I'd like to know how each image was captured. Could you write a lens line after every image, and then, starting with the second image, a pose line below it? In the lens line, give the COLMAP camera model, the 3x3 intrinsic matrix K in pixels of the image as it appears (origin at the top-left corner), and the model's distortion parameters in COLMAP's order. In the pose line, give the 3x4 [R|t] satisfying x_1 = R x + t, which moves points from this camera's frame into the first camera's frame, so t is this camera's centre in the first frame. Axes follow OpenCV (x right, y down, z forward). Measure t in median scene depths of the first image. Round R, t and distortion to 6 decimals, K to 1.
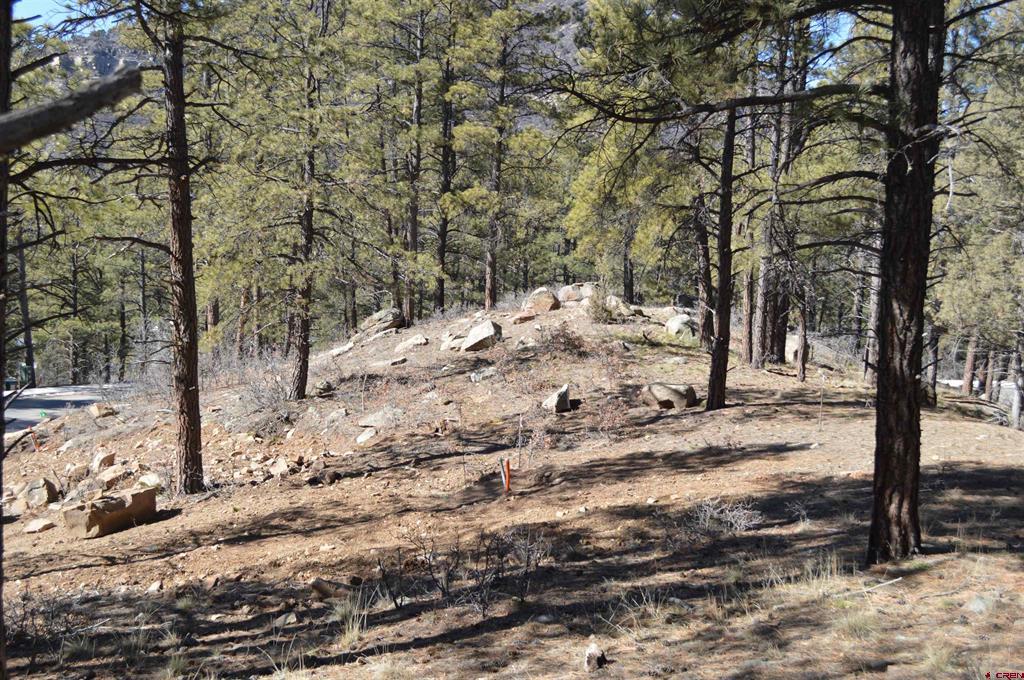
lens RADIAL K [[1226.9, 0, 512.0], [0, 1226.9, 340.0], [0, 0, 1]] dist [0.100809, -0.000099]
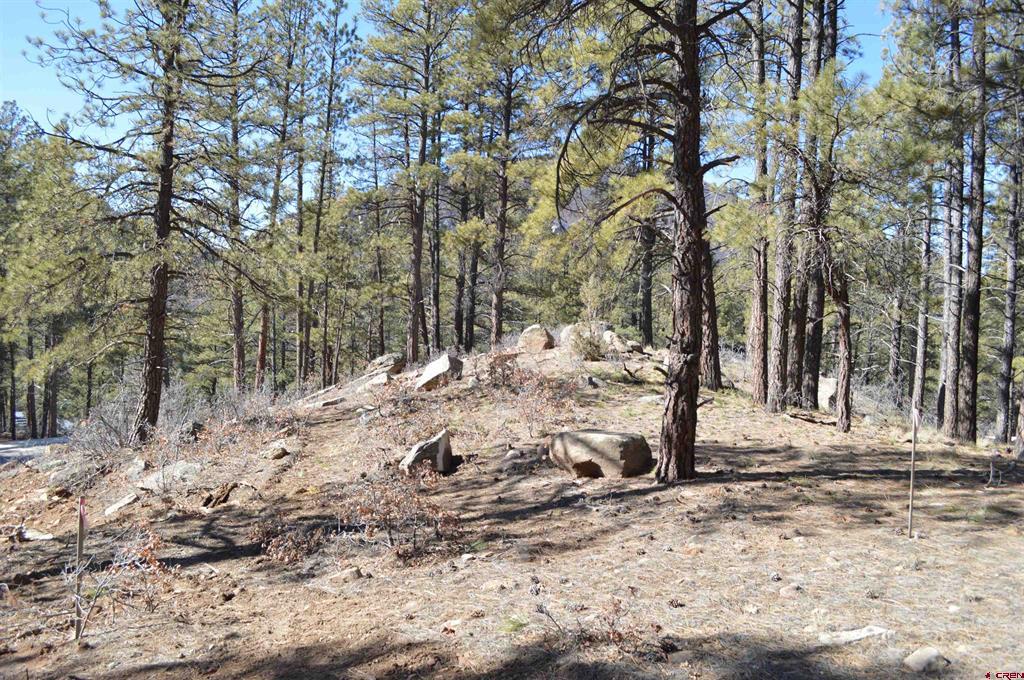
lens RADIAL K [[831.2, 0, 512.0], [0, 831.2, 340.0], [0, 0, 1]] dist [-0.003782, -0.001026]
pose [[0.990920, 0.001063, -0.134445, 0.116458], [-0.011553, 0.996944, -0.077265, 0.020099], [0.133952, 0.078116, 0.987904, 0.524070]]
